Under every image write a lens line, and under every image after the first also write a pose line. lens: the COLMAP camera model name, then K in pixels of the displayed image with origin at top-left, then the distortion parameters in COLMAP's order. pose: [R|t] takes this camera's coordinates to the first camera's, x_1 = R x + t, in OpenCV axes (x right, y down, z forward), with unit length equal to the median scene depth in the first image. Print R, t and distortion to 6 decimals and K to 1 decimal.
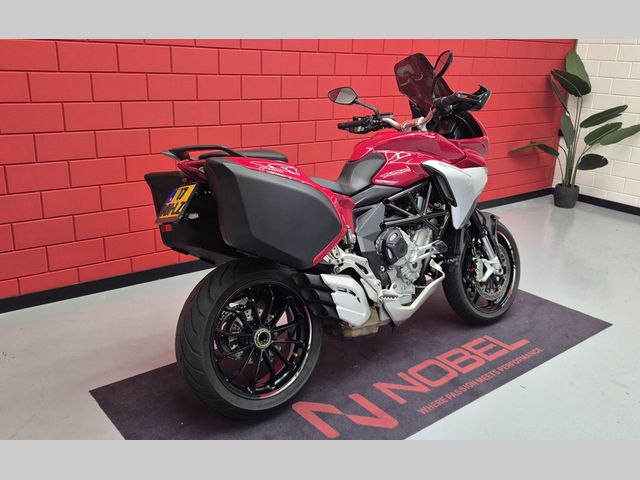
lens RADIAL K [[583.6, 0, 320.0], [0, 583.6, 240.0], [0, 0, 1]] dist [0.053196, -0.001666]
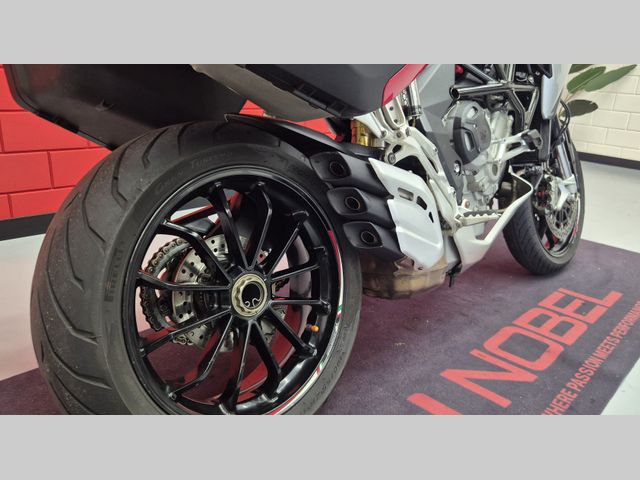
lens RADIAL K [[504.3, 0, 339.5], [0, 504.3, 245.7], [0, 0, 1]] dist [0.034405, -0.005570]
pose [[0.987530, -0.027524, 0.155008, -0.076469], [0.023728, 0.999373, 0.026291, 0.103187], [-0.155634, -0.022286, 0.987563, 0.513362]]
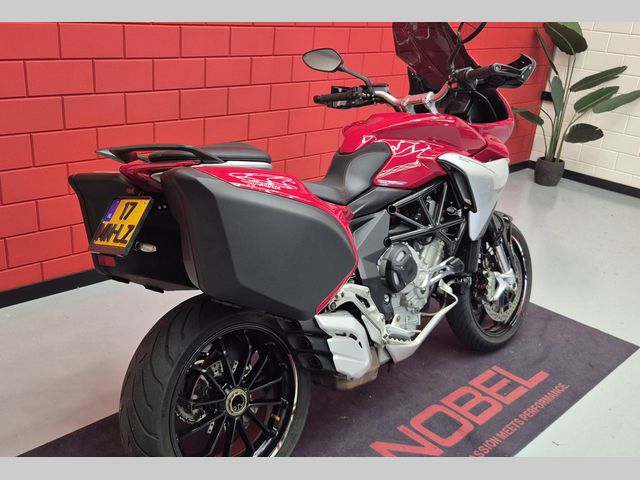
lens RADIAL K [[632.0, 0, 268.4], [0, 632.0, 247.4], [0, 0, 1]] dist [0.044048, -0.023087]
pose [[0.998359, 0.000954, 0.057249, -0.089218], [-0.005697, 0.996554, 0.082748, -0.080681], [-0.056973, -0.082938, 0.994925, 0.185323]]
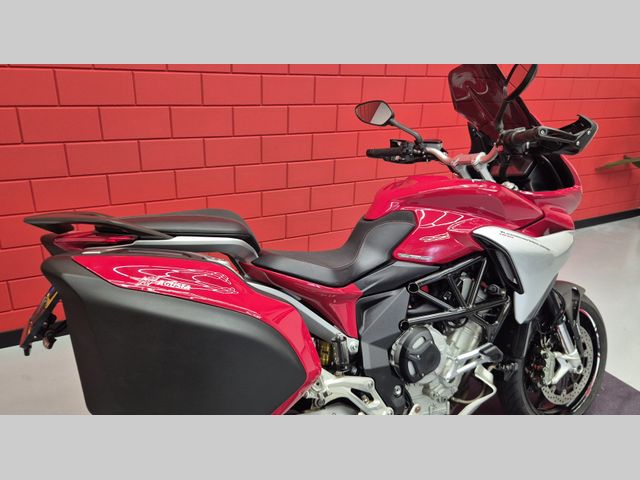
lens RADIAL K [[504.3, 0, 339.5], [0, 504.3, 245.7], [0, 0, 1]] dist [0.034405, -0.005570]
pose [[0.990325, 0.070283, -0.119652, 0.093911], [-0.060671, 0.994770, 0.082167, -0.149704], [0.124801, -0.074113, 0.989410, 0.416543]]
